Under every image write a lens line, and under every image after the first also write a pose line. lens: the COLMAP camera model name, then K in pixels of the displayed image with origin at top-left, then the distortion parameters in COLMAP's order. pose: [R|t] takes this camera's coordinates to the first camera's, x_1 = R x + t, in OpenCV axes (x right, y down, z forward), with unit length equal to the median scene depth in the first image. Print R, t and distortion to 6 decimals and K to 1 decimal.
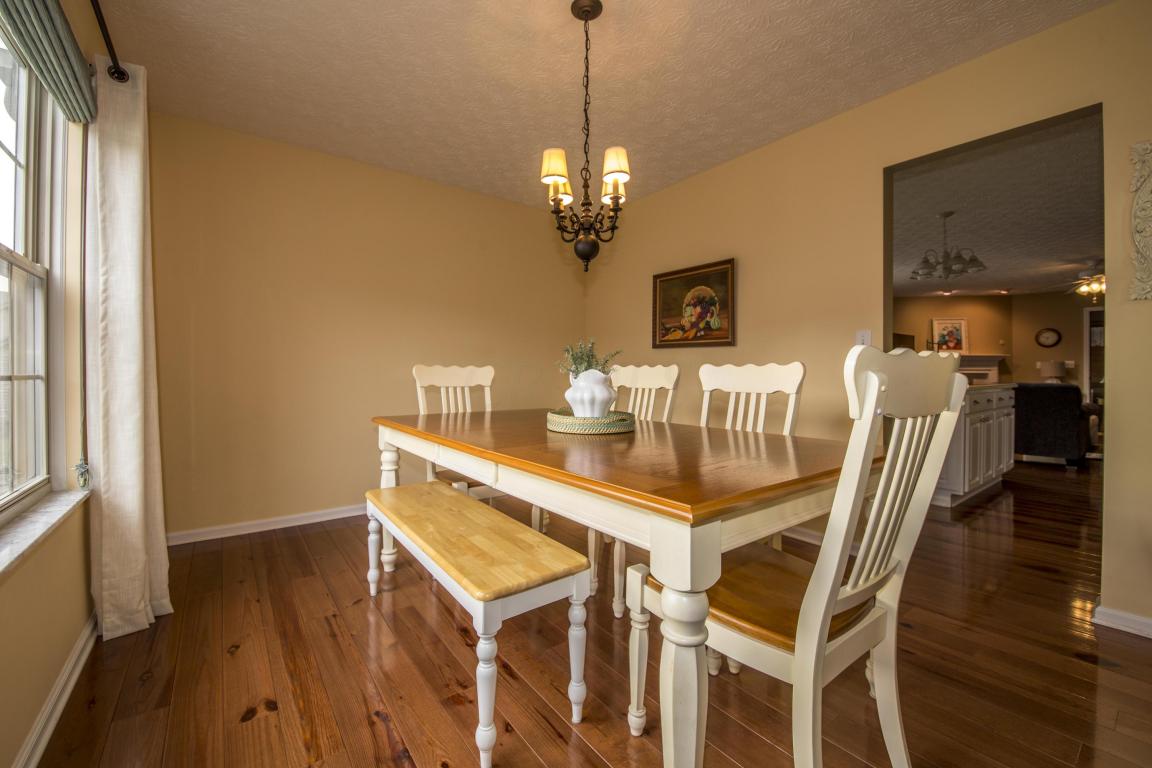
lens RADIAL K [[468.4, 0, 579.2], [0, 468.4, 377.2], [0, 0, 1]] dist [-0.003136, -0.000240]
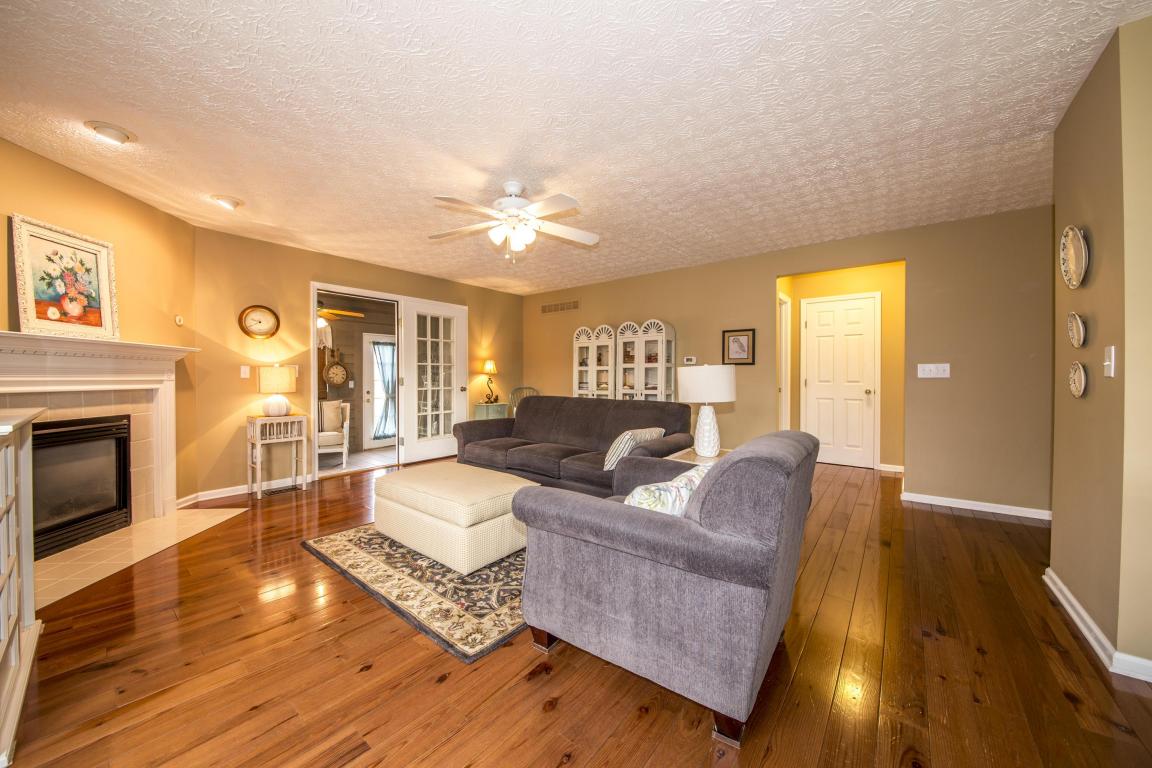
lens RADIAL K [[411.9, 0, 576.4], [0, 411.9, 380.6], [0, 0, 1]] dist [-0.015924, -0.001367]
pose [[-0.234293, -0.009801, 0.972117, 0.422216], [0.004164, 0.999930, 0.011085, -0.018521], [-0.972157, 0.006645, -0.234236, 0.708868]]
